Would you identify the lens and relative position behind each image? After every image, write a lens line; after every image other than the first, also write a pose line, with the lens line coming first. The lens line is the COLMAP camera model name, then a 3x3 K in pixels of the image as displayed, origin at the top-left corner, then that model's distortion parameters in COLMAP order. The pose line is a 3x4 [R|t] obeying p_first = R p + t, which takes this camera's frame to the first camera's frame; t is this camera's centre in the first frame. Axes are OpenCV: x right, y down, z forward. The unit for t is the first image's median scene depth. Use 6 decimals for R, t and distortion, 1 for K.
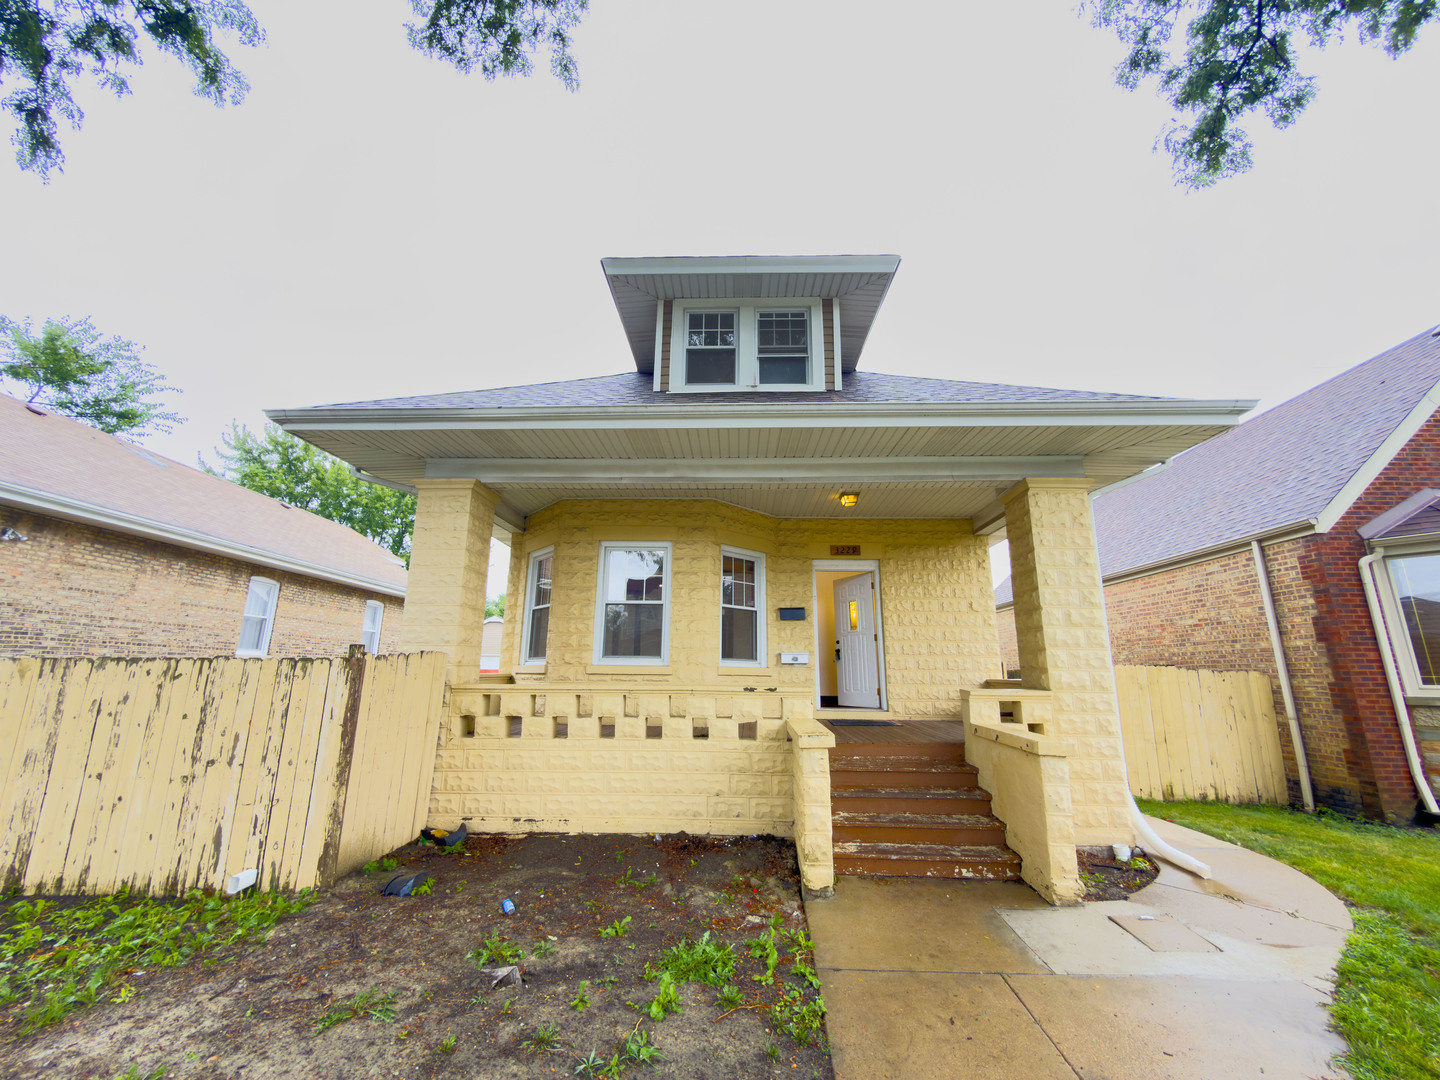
lens RADIAL K [[568.5, 0, 719.8], [0, 568.5, 539.0], [0, 0, 1]] dist [0.002237, -0.000909]
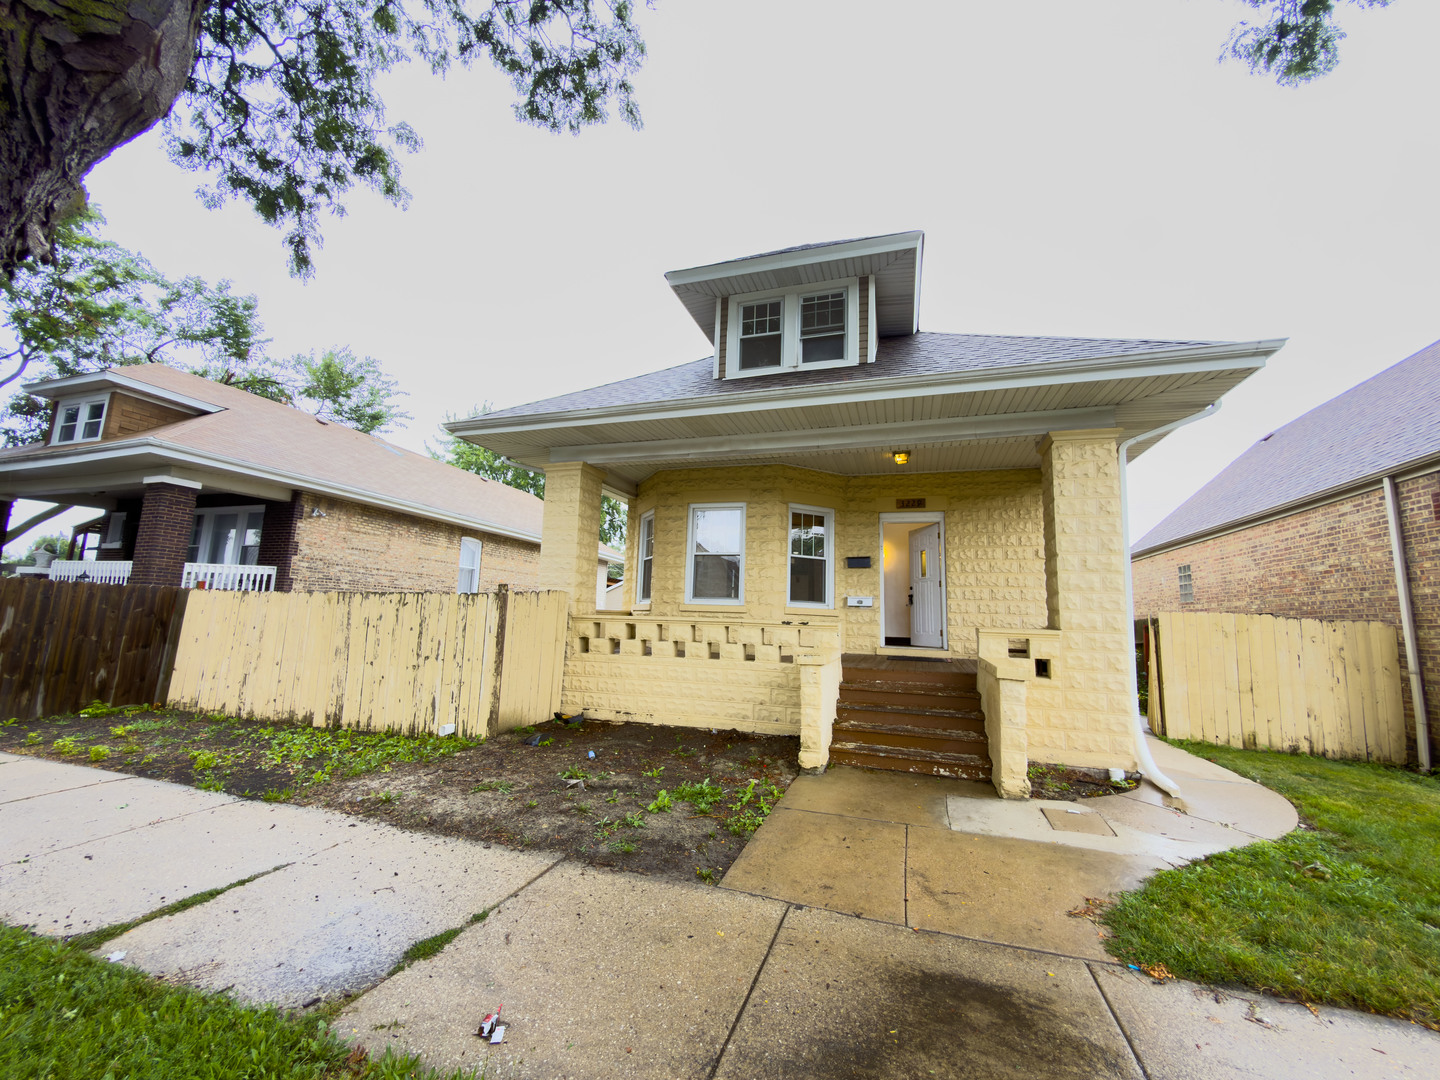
lens RADIAL K [[568.5, 0, 723.3], [0, 568.5, 539.8], [0, 0, 1]] dist [0.002237, -0.000909]
pose [[0.961179, -0.017760, -0.275352, 0.240201], [0.041543, 0.995866, 0.080782, -0.018330], [0.272779, -0.089085, 0.957943, -0.183988]]
